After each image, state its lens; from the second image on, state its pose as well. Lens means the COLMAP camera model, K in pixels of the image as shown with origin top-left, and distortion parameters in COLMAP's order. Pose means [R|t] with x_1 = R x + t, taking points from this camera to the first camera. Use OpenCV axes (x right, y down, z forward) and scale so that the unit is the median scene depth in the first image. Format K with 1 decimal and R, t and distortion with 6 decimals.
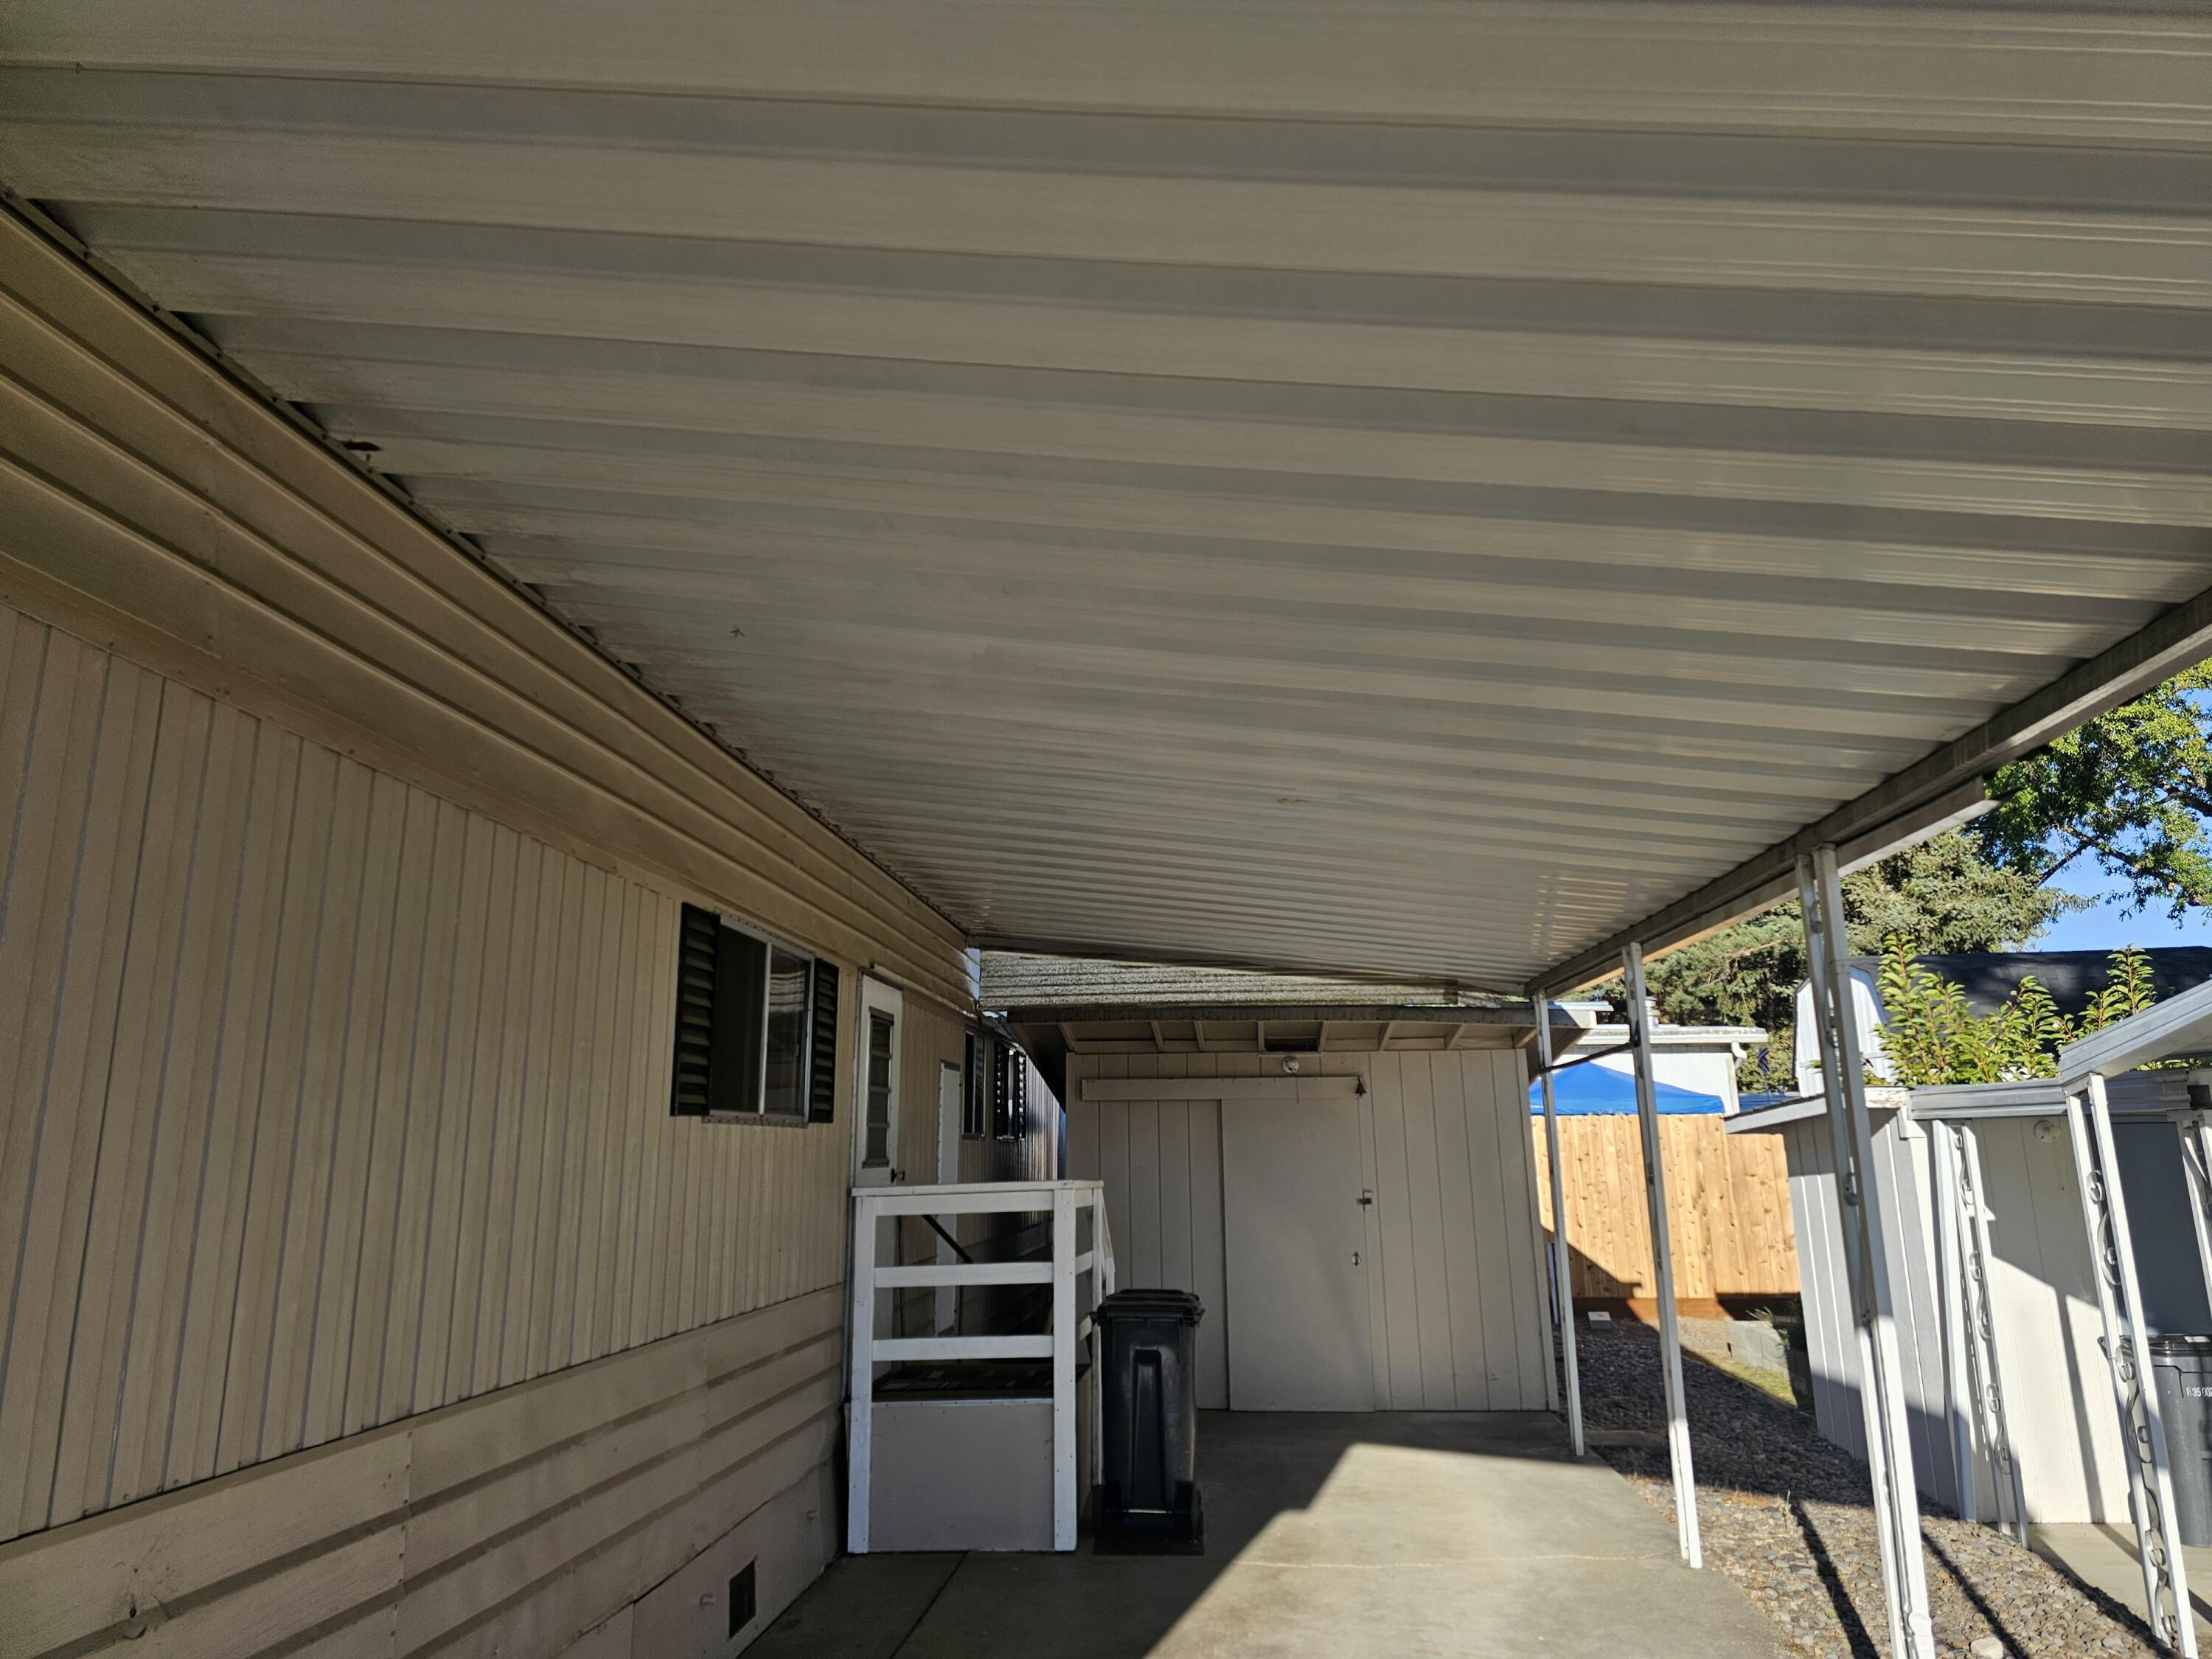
lens RADIAL K [[1484.7, 0, 1104.9], [0, 1484.7, 820.3], [0, 0, 1]] dist [0.095221, -0.104598]
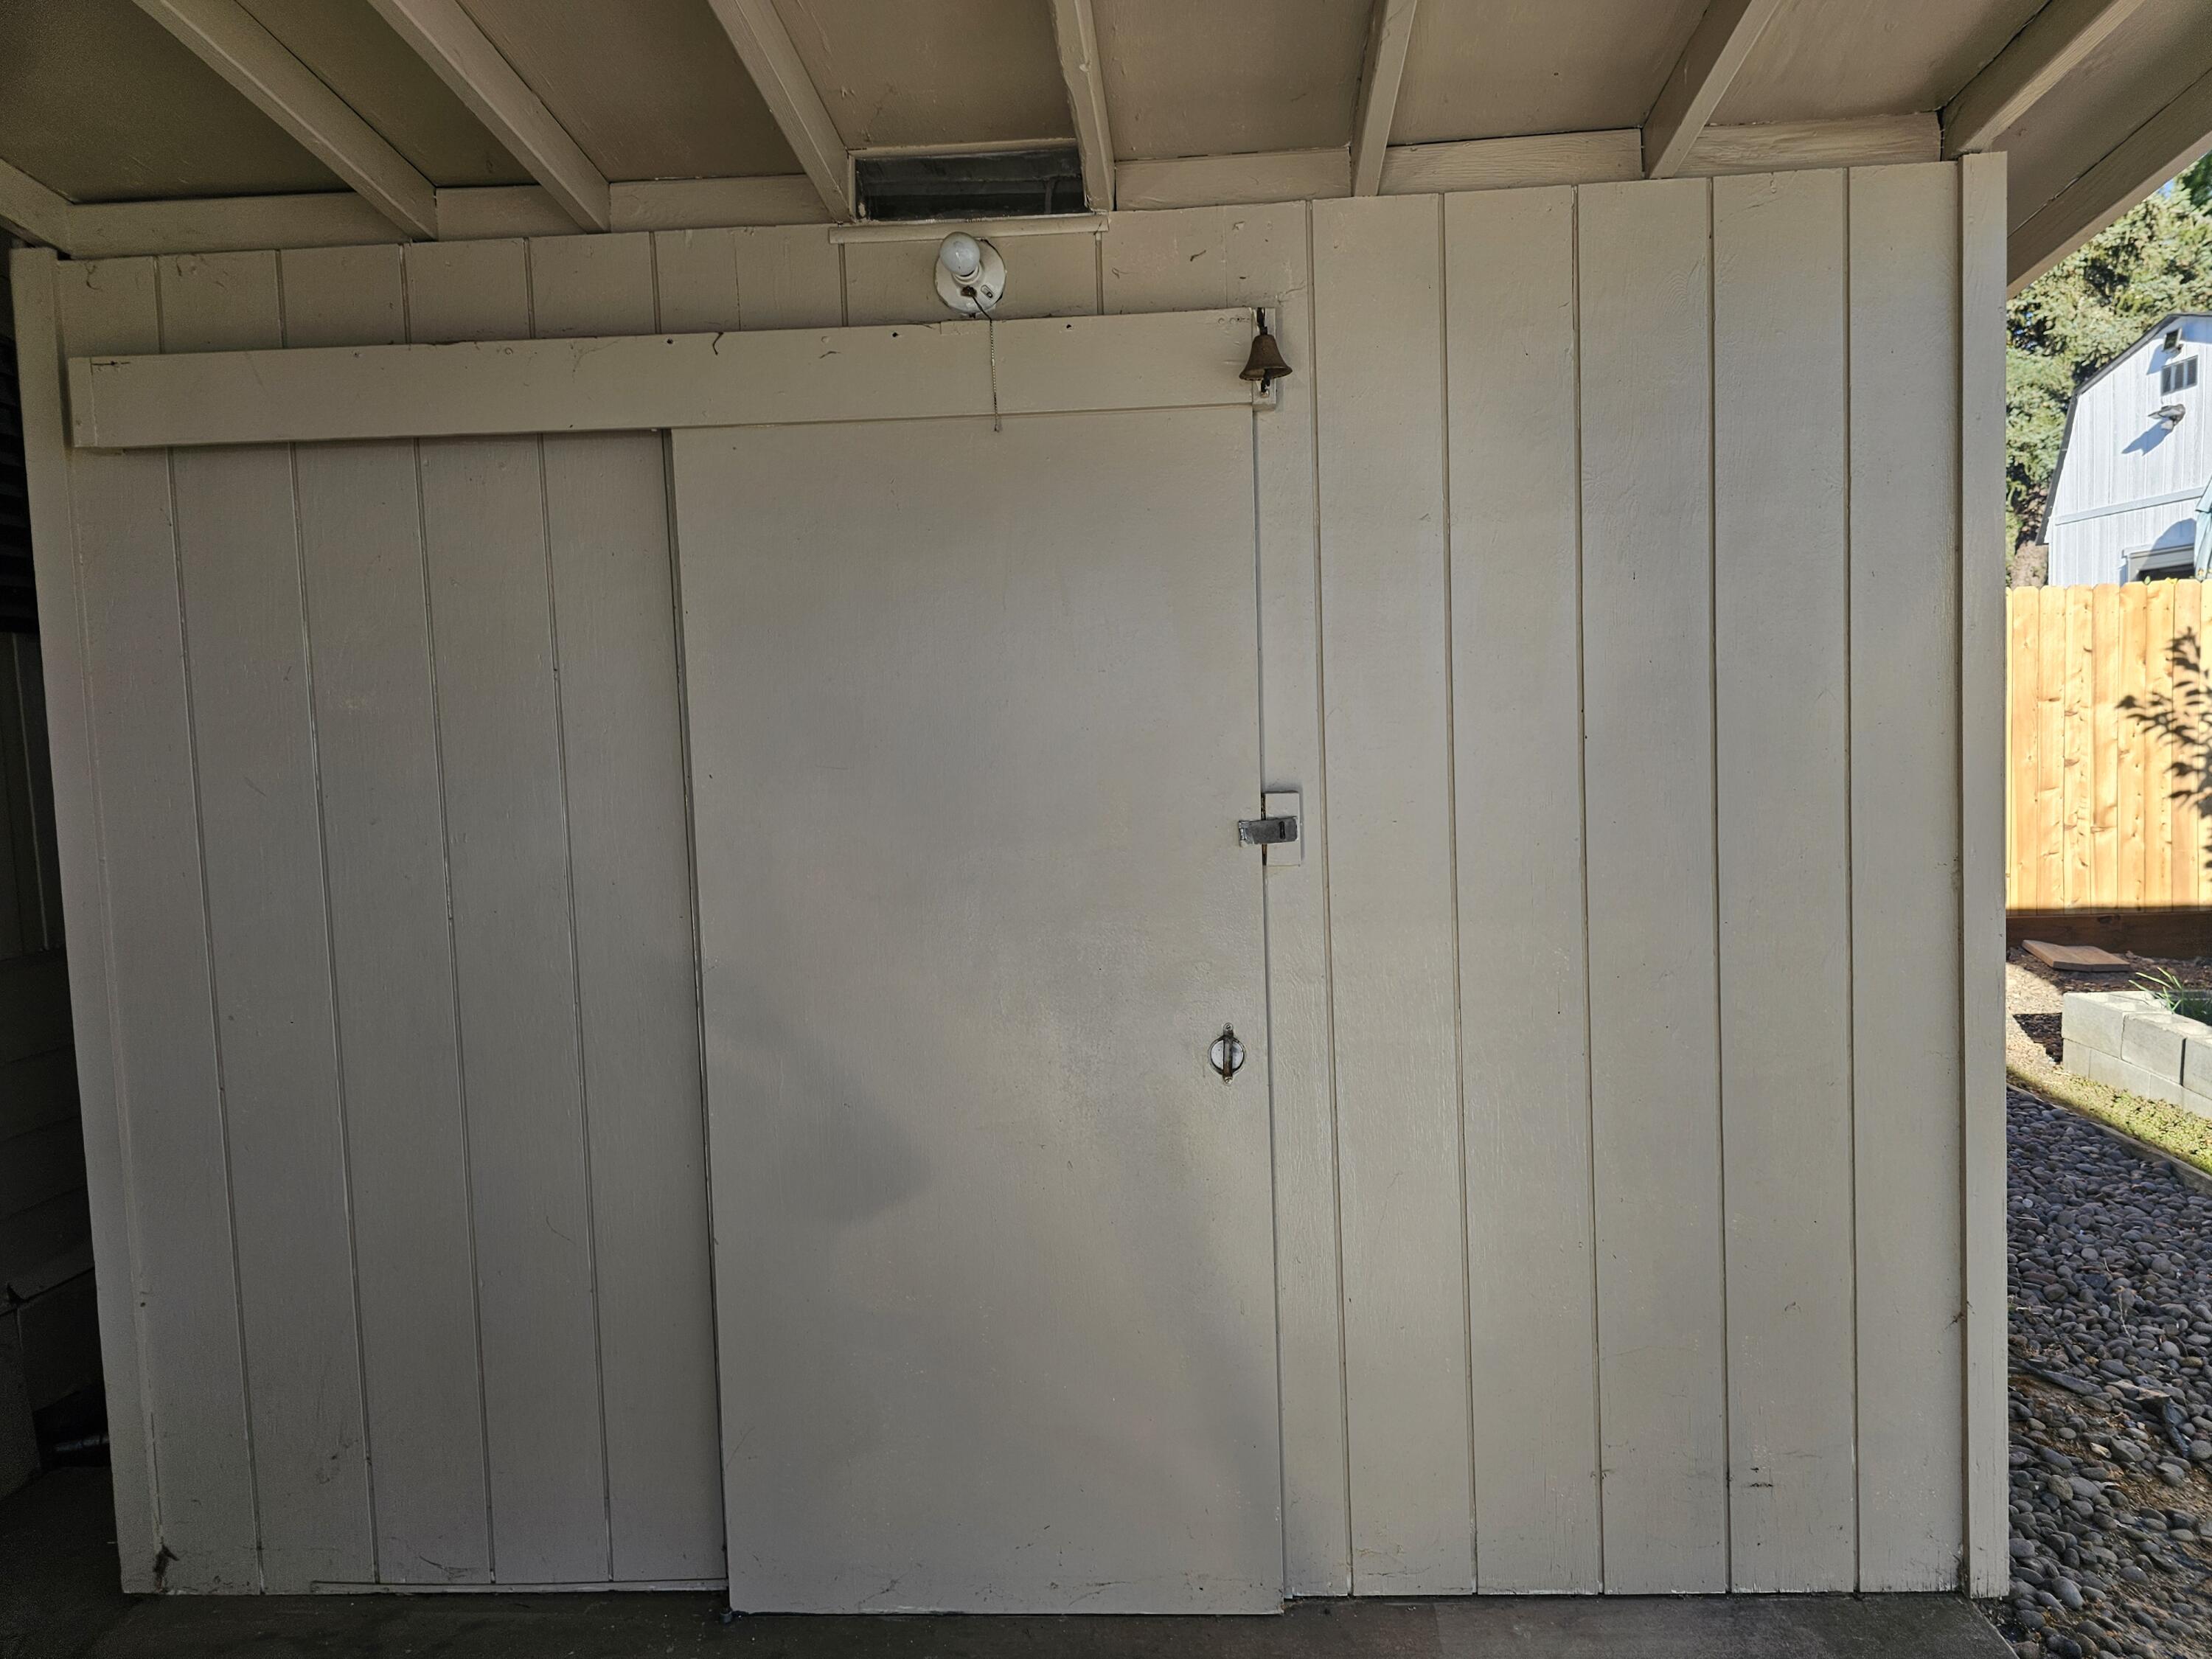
lens RADIAL K [[1484.7, 0, 1104.9], [0, 1484.7, 820.3], [0, 0, 1]] dist [0.095221, -0.104598]
pose [[0.999705, -0.023447, 0.006406, 0.141416], [0.020582, 0.956798, 0.290026, 0.177915], [-0.012929, -0.289808, 0.956997, 0.749014]]
